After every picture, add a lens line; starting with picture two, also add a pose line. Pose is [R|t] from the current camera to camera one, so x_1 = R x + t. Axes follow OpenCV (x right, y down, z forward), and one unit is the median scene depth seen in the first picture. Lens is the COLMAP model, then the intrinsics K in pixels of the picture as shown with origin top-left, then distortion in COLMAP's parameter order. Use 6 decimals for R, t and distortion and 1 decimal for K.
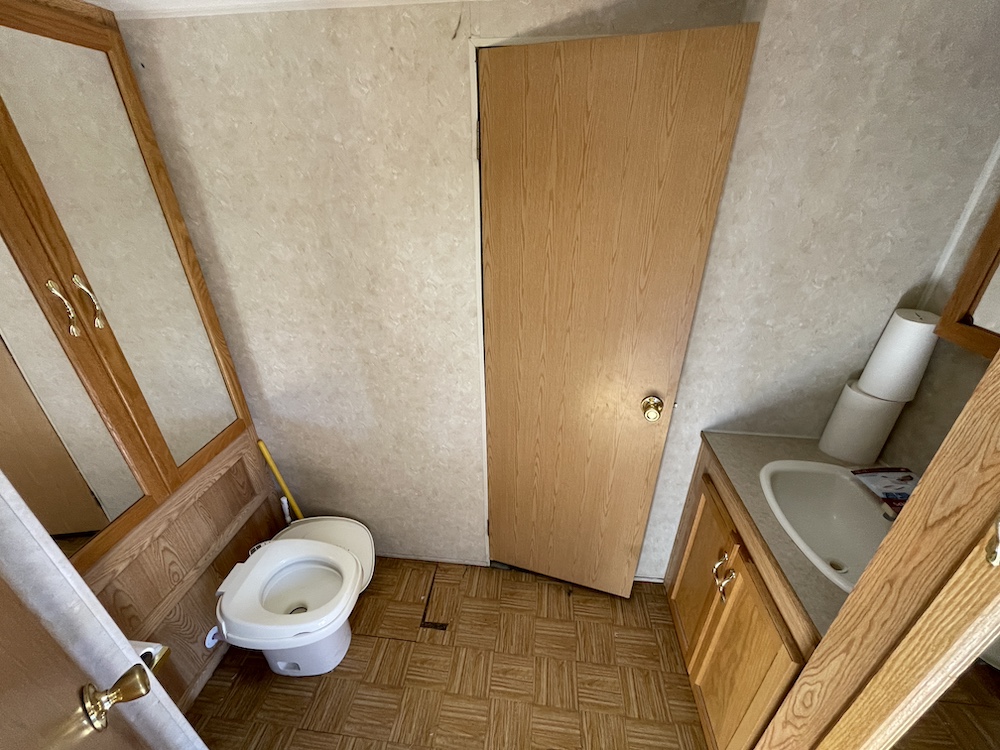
lens RADIAL K [[400.8, 0, 497.7], [0, 400.8, 376.0], [0, 0, 1]] dist [-0.002794, 0.000427]
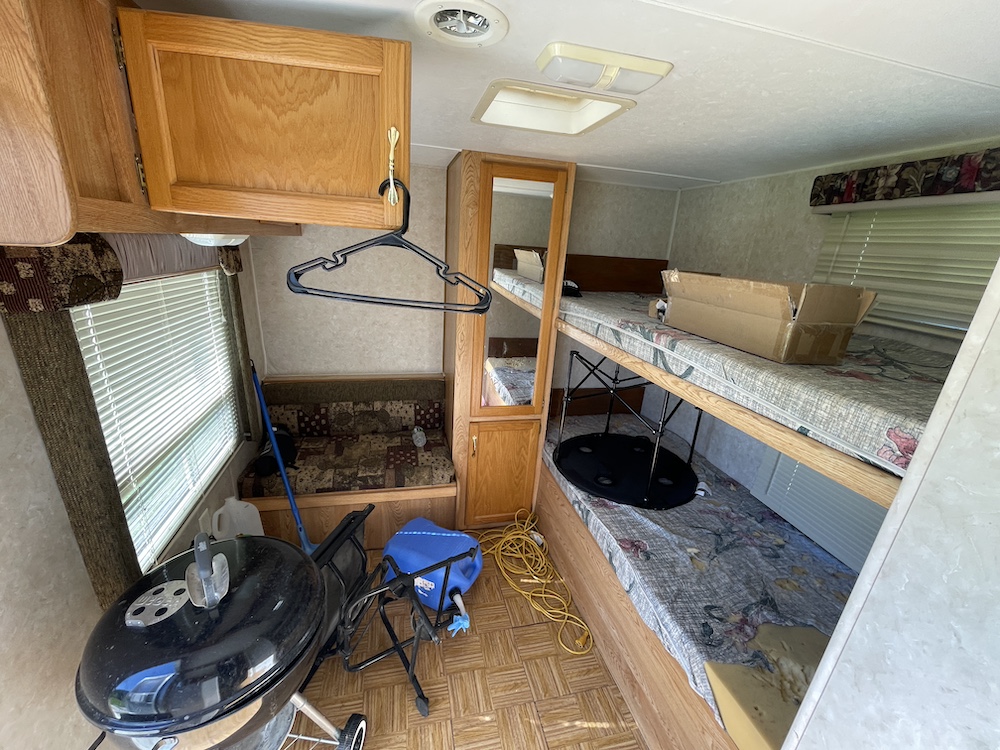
lens RADIAL K [[400.8, 0, 500.3], [0, 400.8, 375.8], [0, 0, 1]] dist [-0.002794, 0.000427]
pose [[-0.938806, 0.079542, -0.335136, 0.135536], [-0.187137, 0.699062, 0.690139, -0.553592], [0.289176, 0.710623, -0.641398, 1.083079]]
